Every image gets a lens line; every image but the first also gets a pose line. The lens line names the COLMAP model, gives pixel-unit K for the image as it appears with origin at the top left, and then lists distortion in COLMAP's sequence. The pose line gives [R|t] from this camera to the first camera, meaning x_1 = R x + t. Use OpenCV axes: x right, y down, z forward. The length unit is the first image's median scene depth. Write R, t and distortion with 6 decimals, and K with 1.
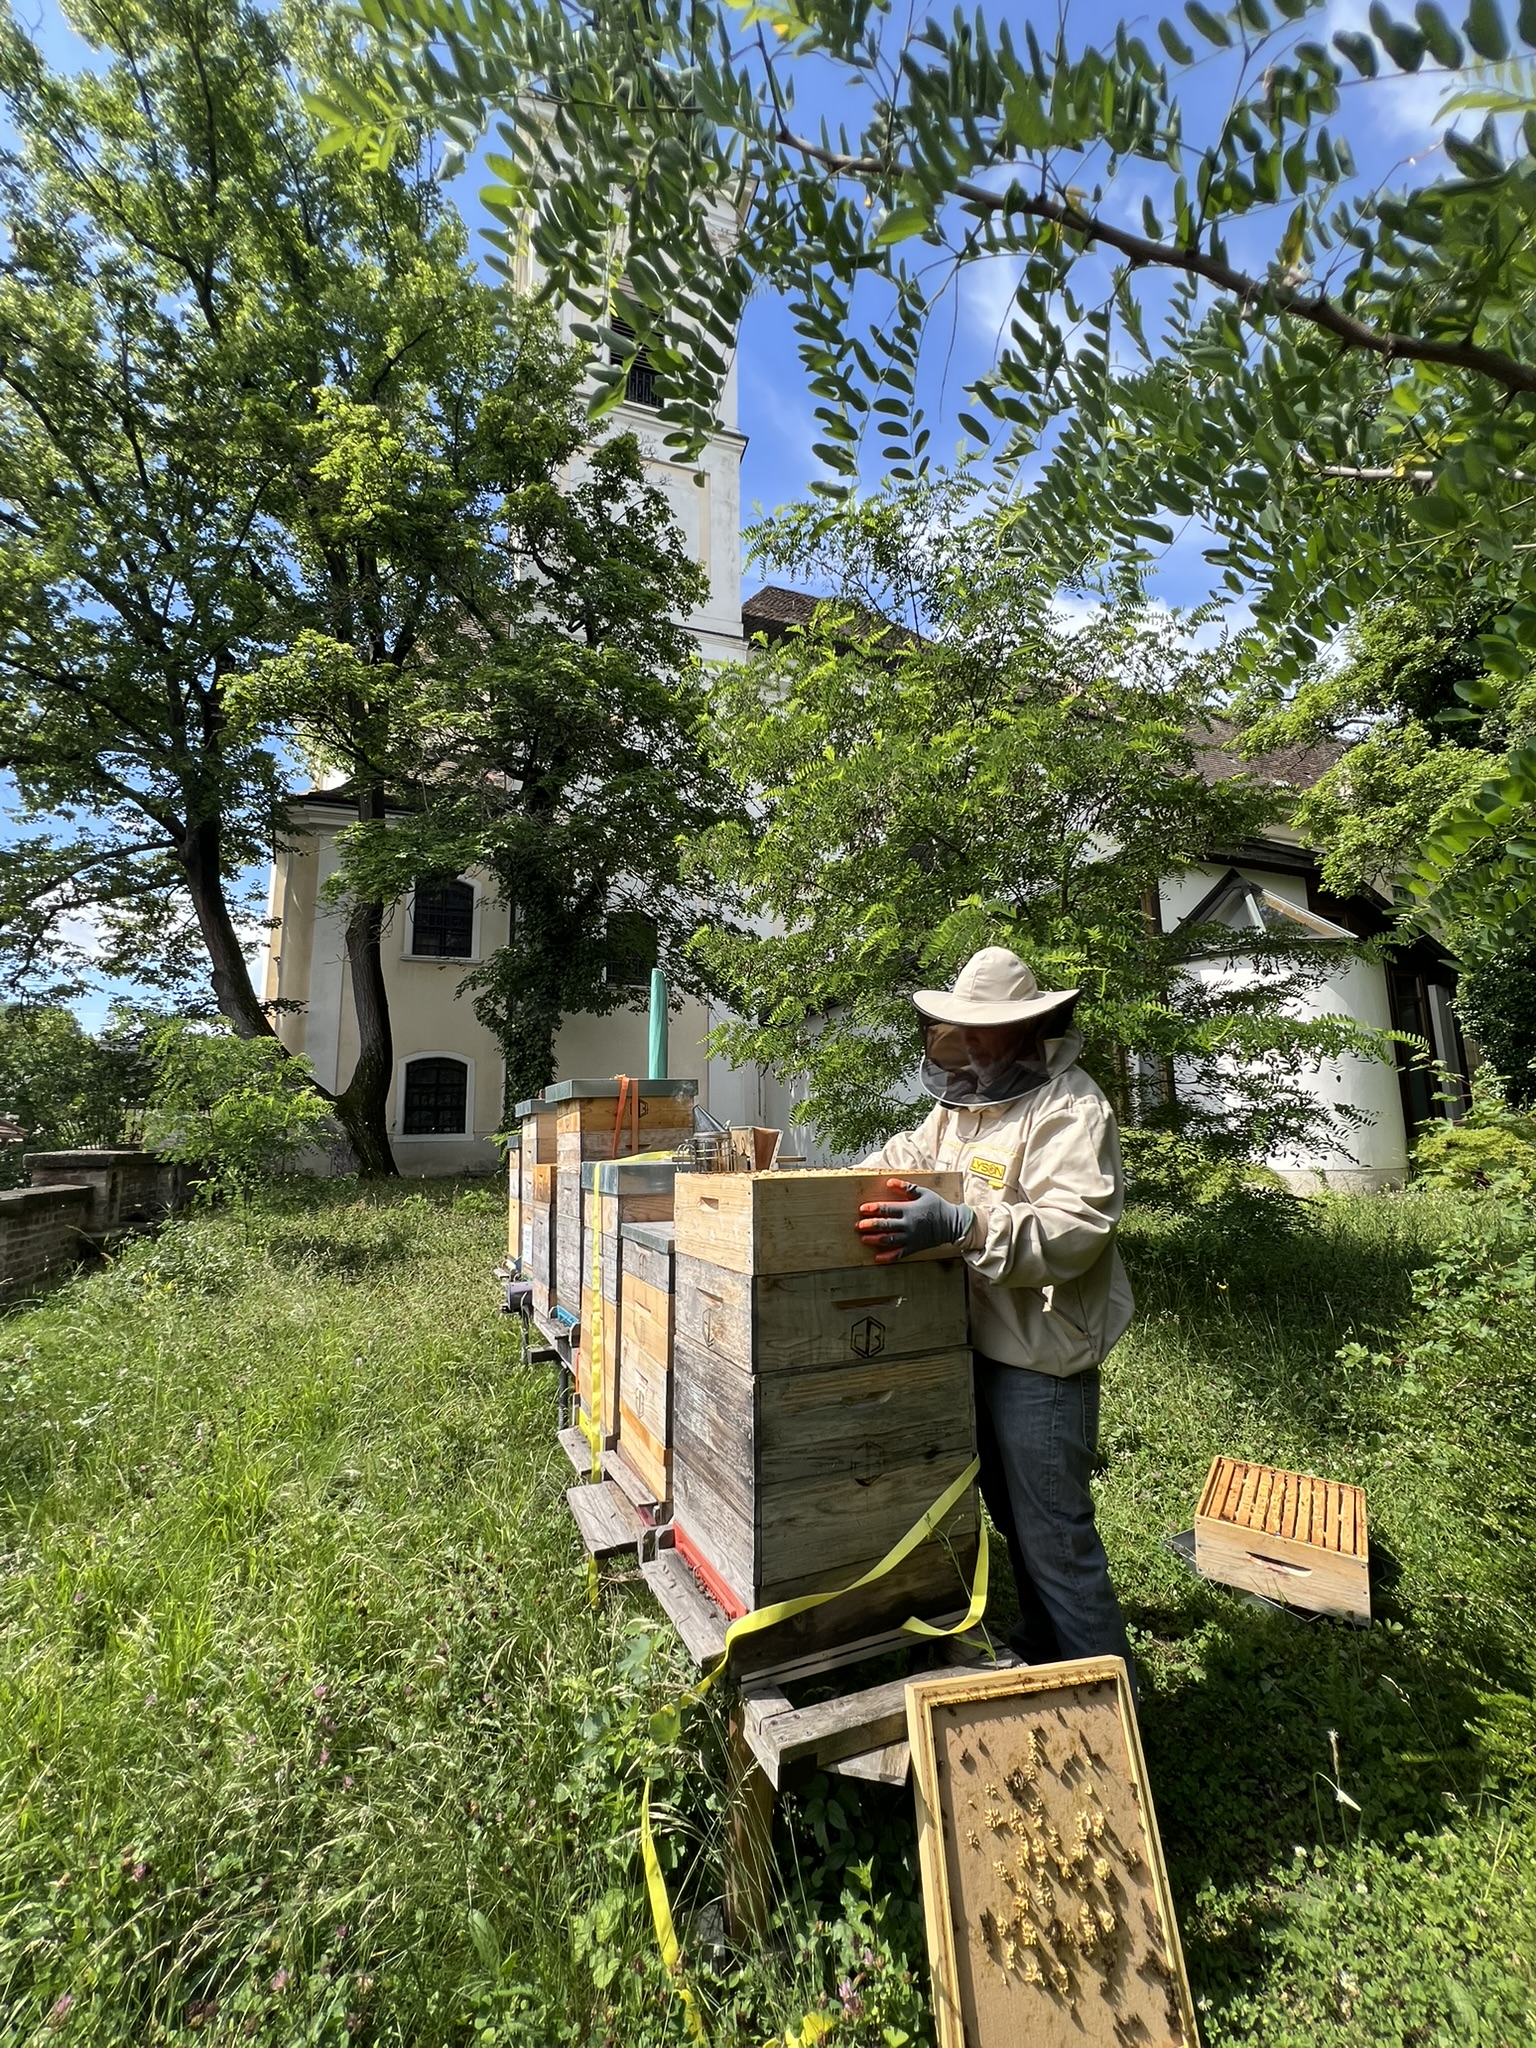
lens RADIAL K [[797.7, 0, 768.0], [0, 797.7, 1024.0], [0, 0, 1]] dist [-0.014508, 0.000144]
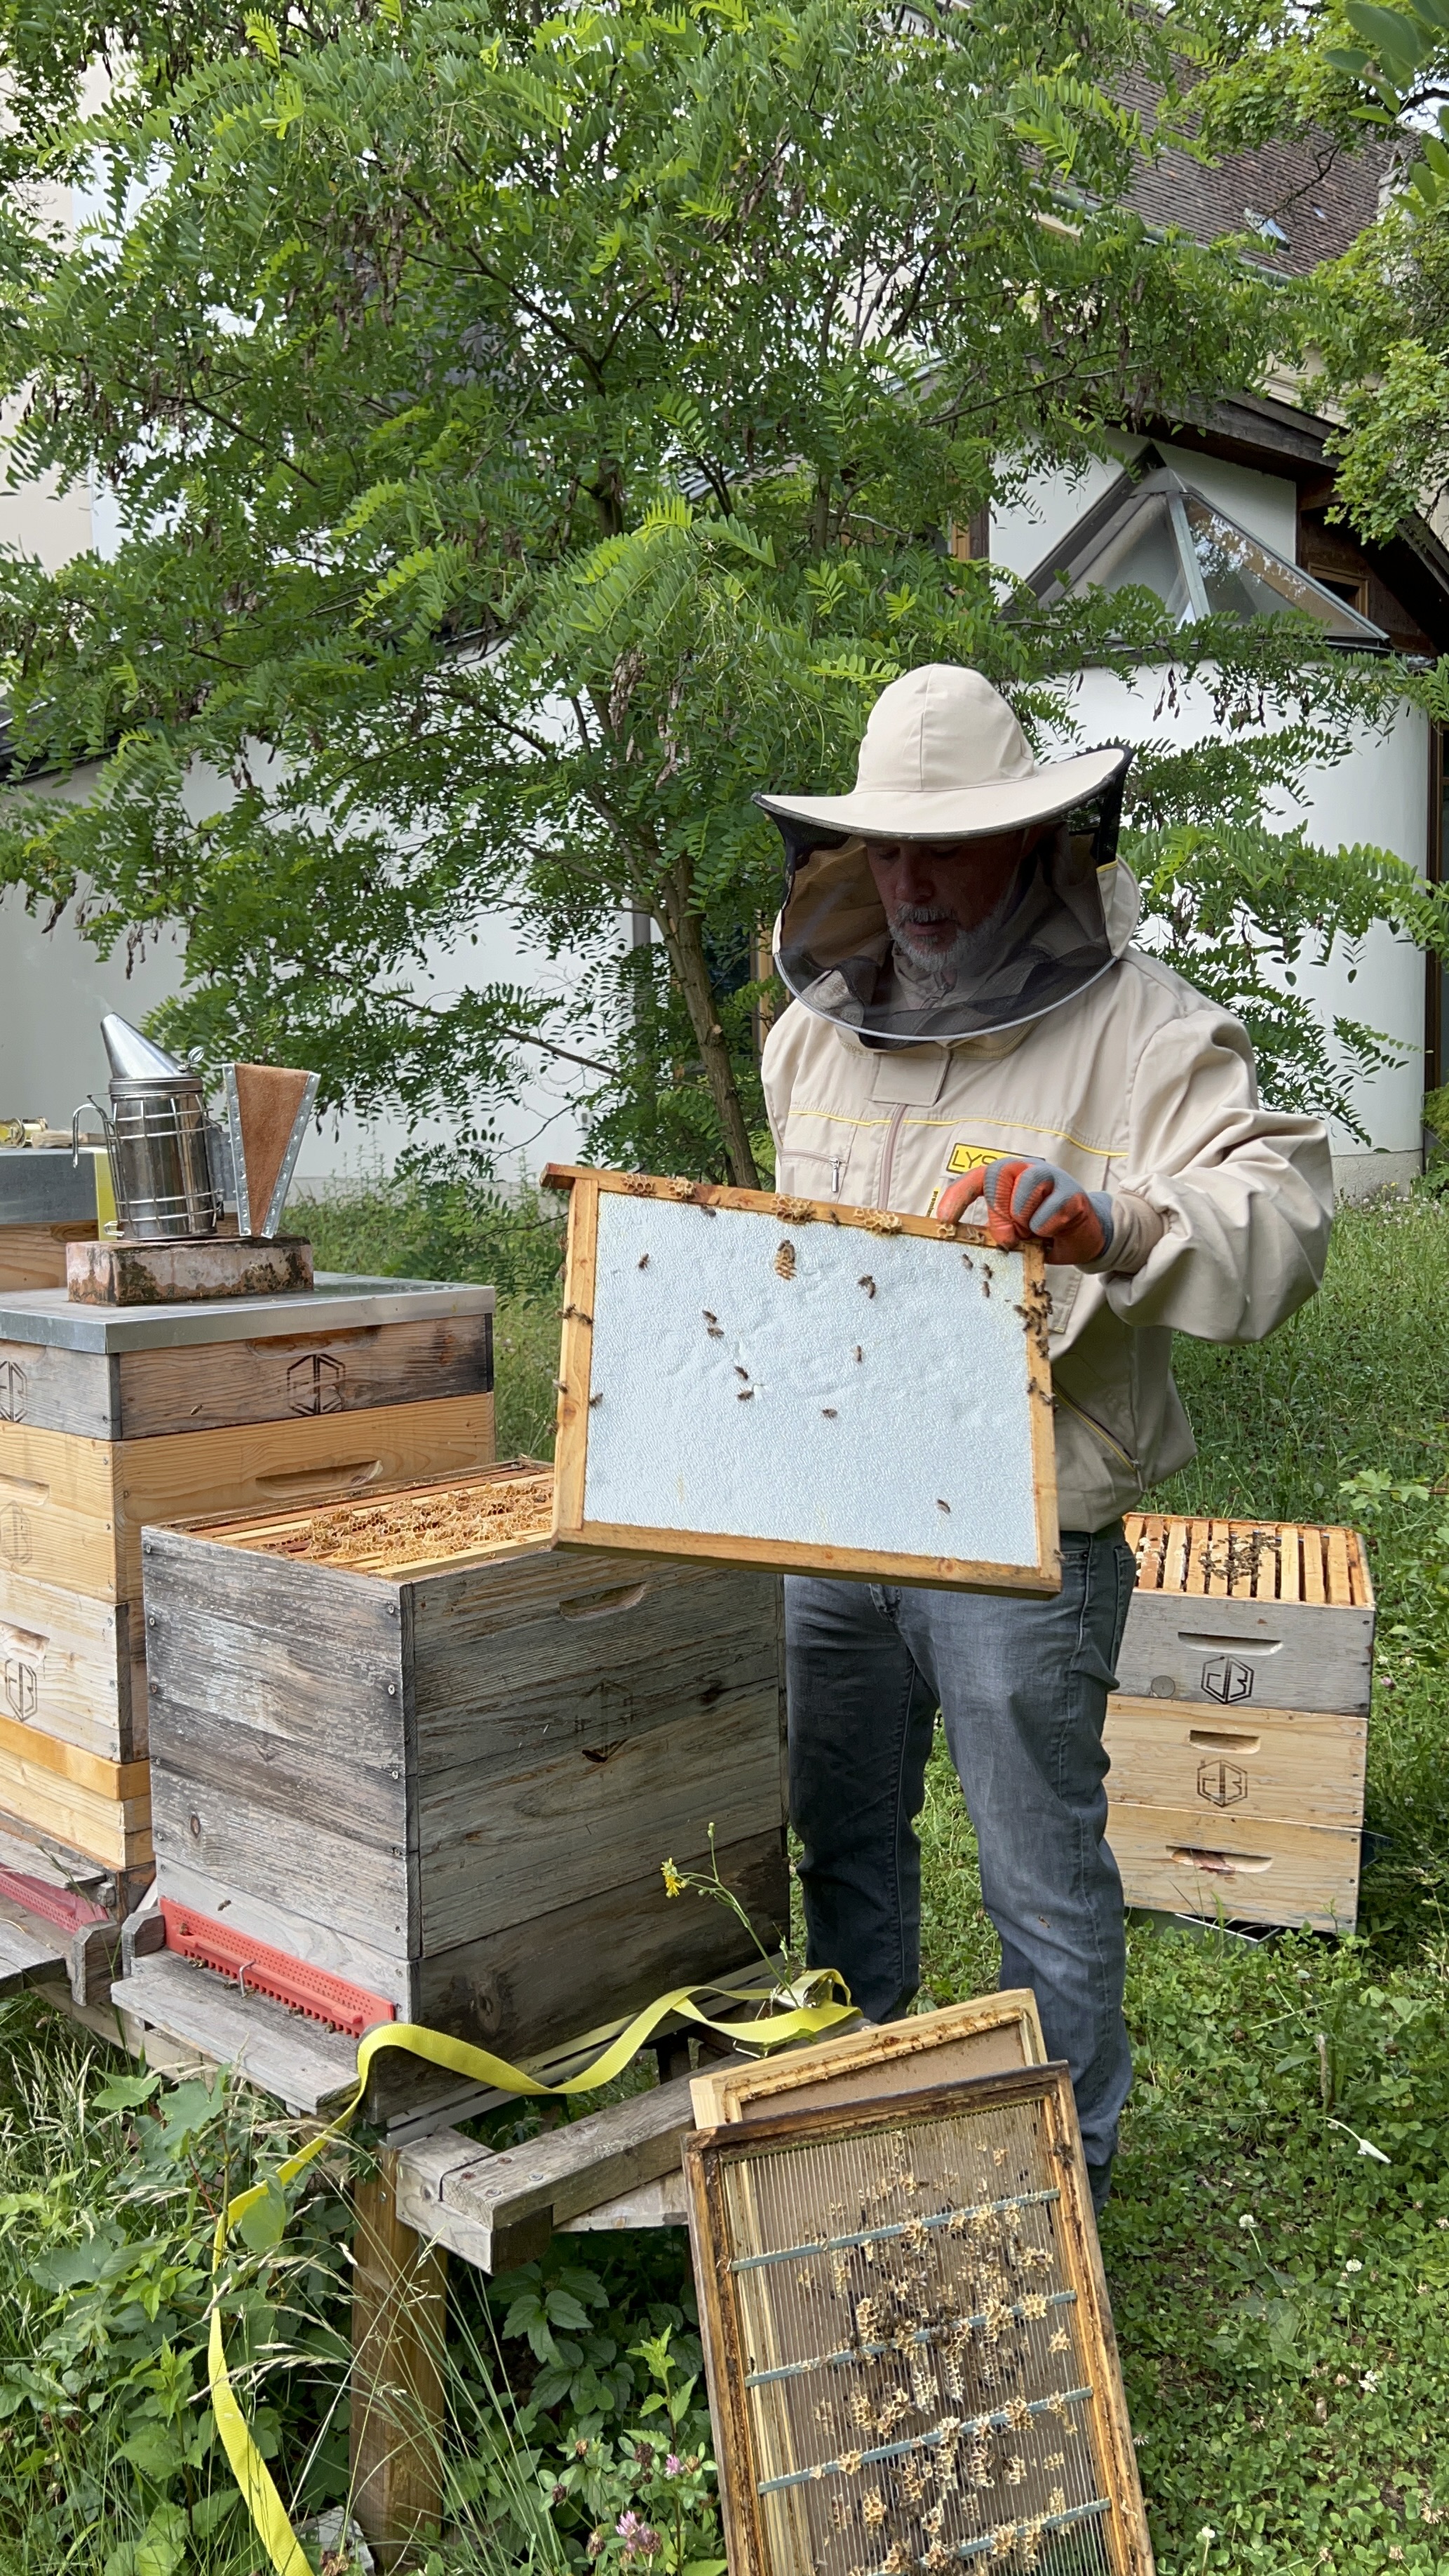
lens RADIAL K [[2072.7, 0, 724.5], [0, 2072.7, 1288.0], [0, 0, 1]] dist [-0.005093, -0.006715]
pose [[0.938578, -0.038394, 0.342926, -0.211159], [-0.042508, 0.973357, 0.225319, -0.015202], [-0.342440, -0.226056, 0.911939, -0.147619]]
